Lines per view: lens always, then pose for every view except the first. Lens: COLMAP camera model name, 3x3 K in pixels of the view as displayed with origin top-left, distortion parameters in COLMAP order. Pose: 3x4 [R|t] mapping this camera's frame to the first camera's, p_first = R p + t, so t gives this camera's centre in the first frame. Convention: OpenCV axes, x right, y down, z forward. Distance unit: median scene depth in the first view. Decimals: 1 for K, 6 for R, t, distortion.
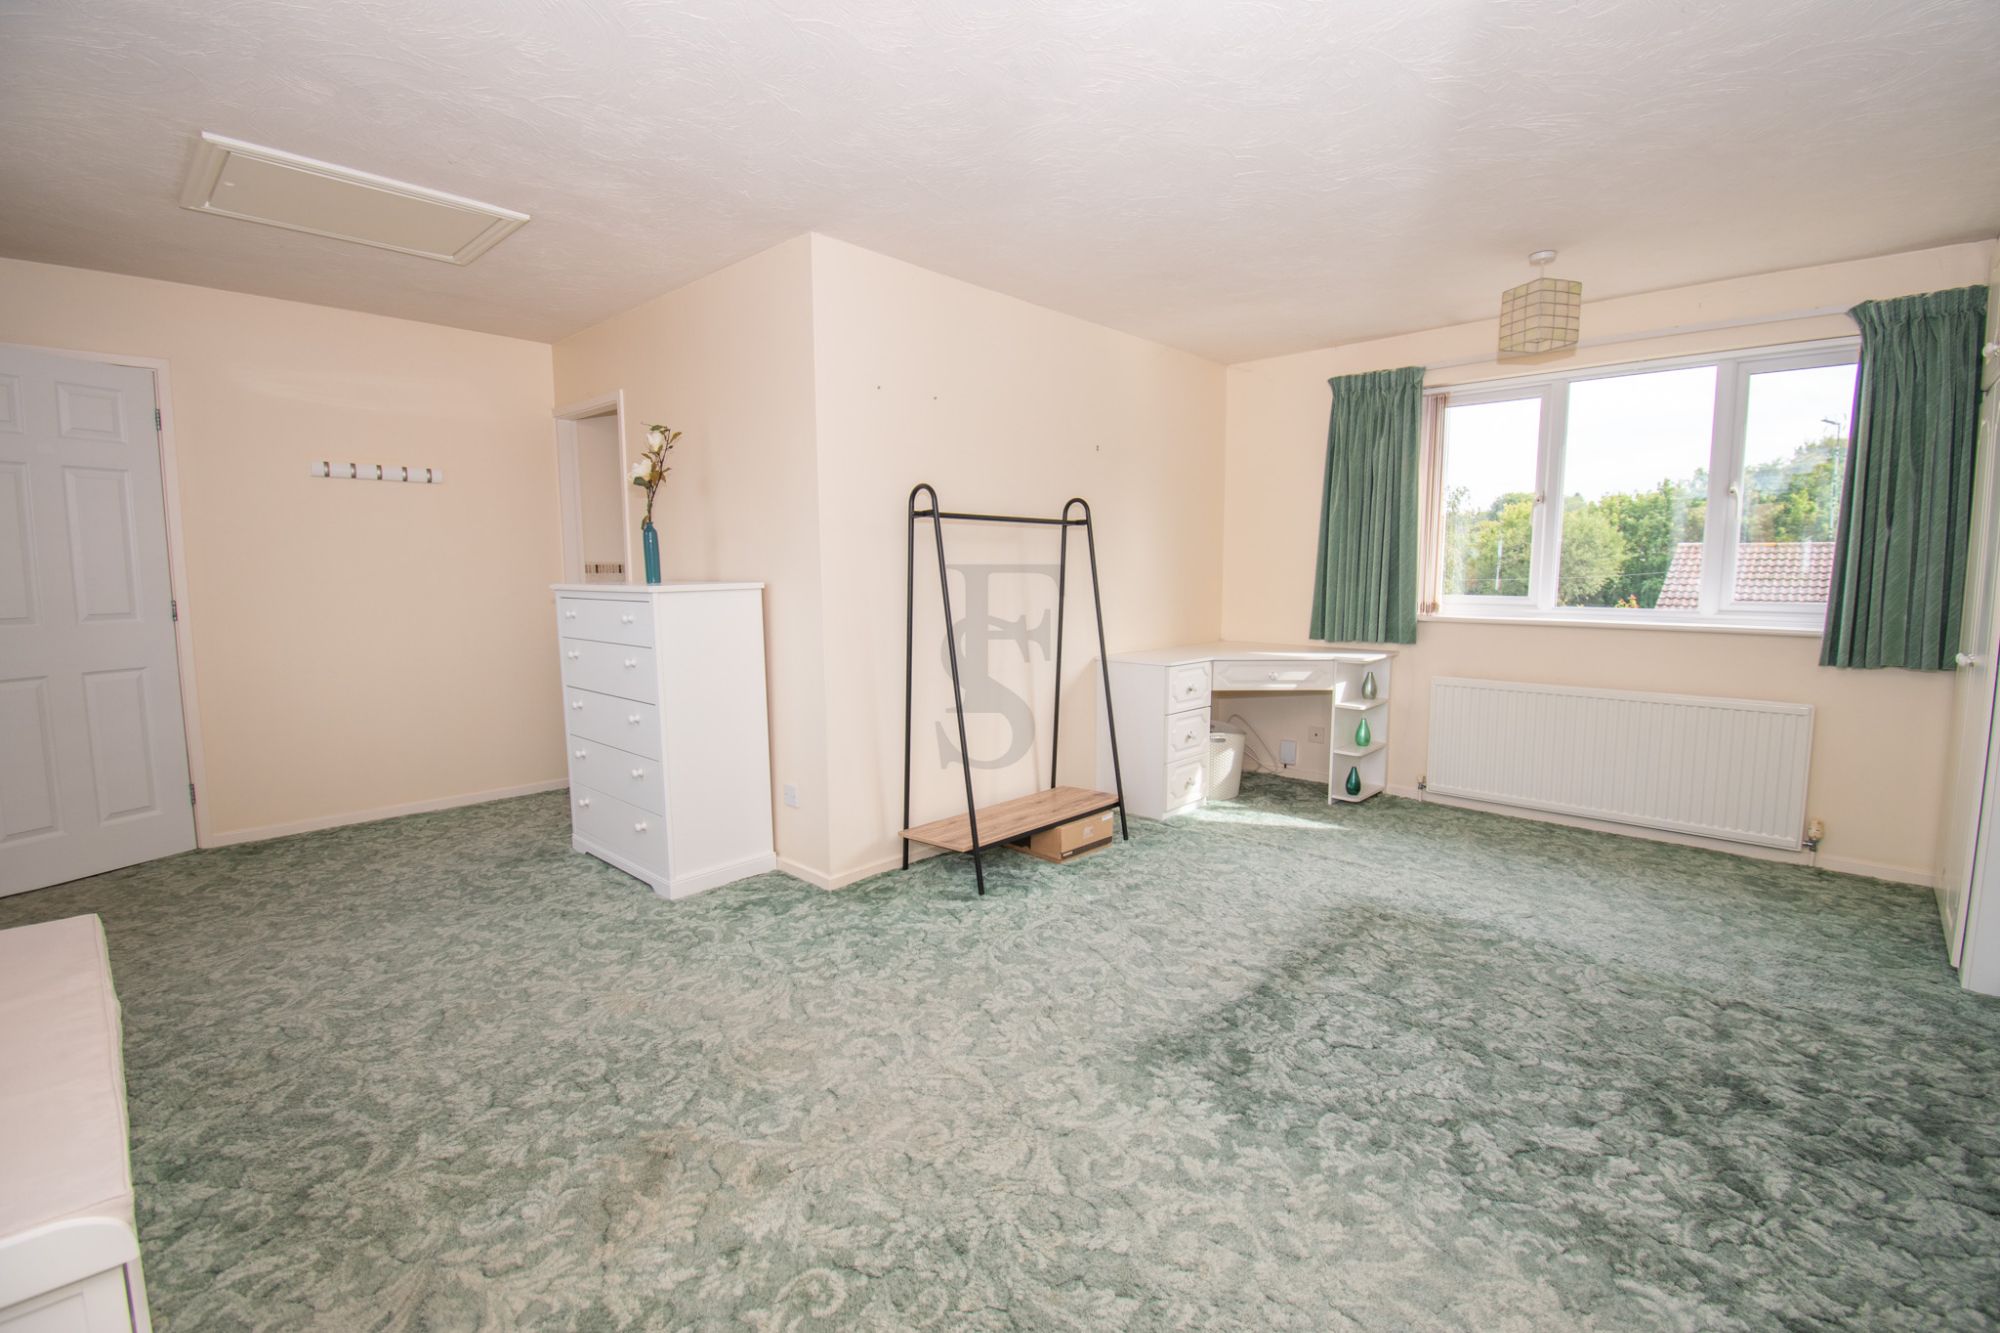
lens RADIAL K [[870.9, 0, 1000.0], [0, 870.9, 666.5], [0, 0, 1]] dist [0.001687, -0.012237]
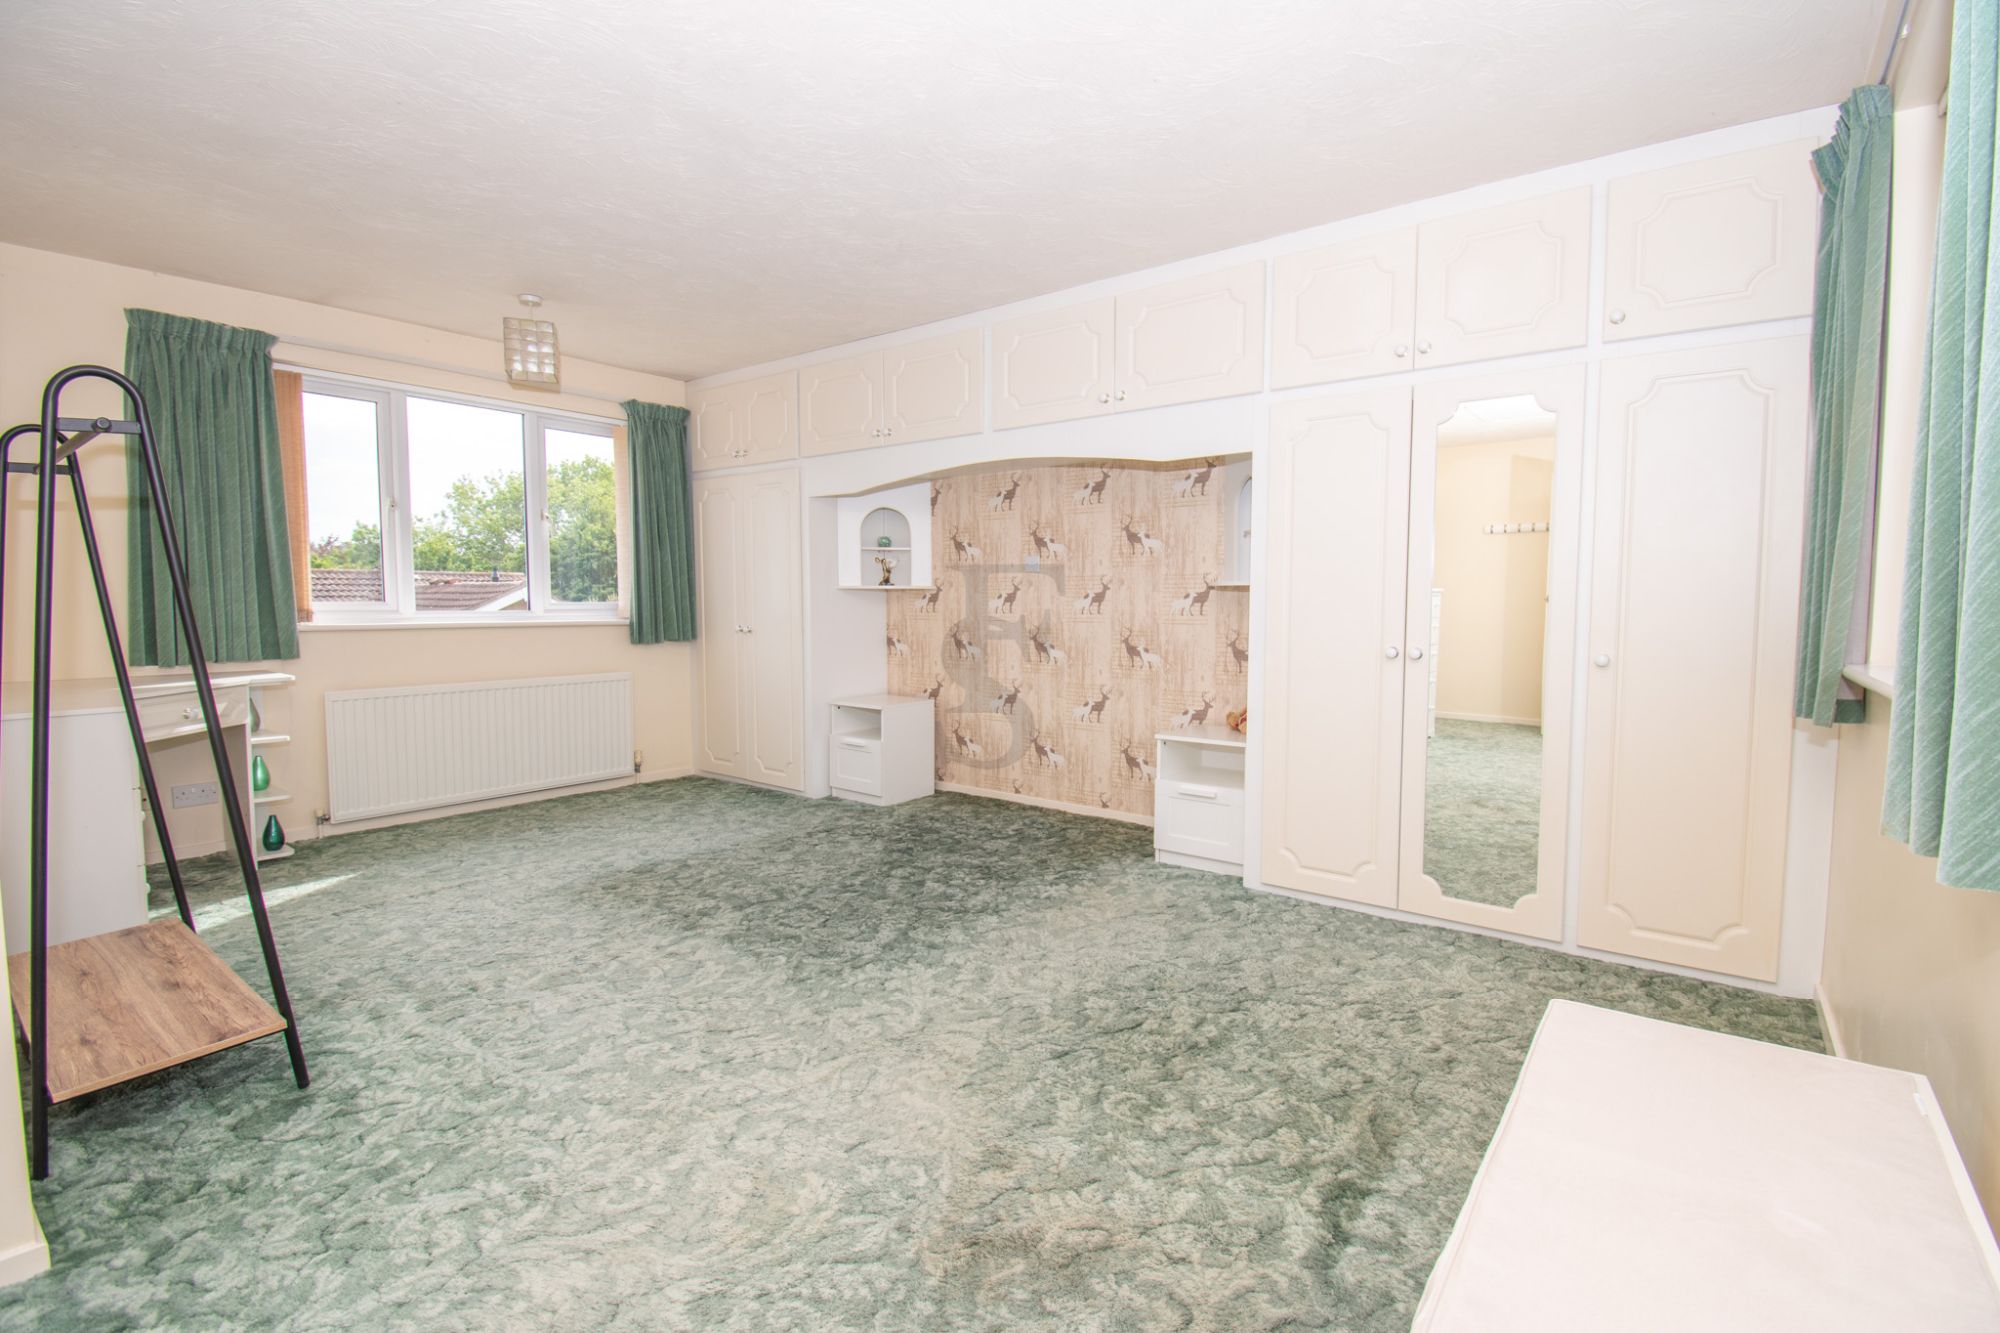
lens RADIAL K [[892.8, 0, 1014.9], [0, 892.8, 661.2], [0, 0, 1]] dist [0.003251, -0.020311]
pose [[-0.094922, -0.069124, 0.993082, -0.684816], [0.106342, 0.991174, 0.079156, -0.025634], [-0.989788, 0.113120, -0.086733, 0.564057]]
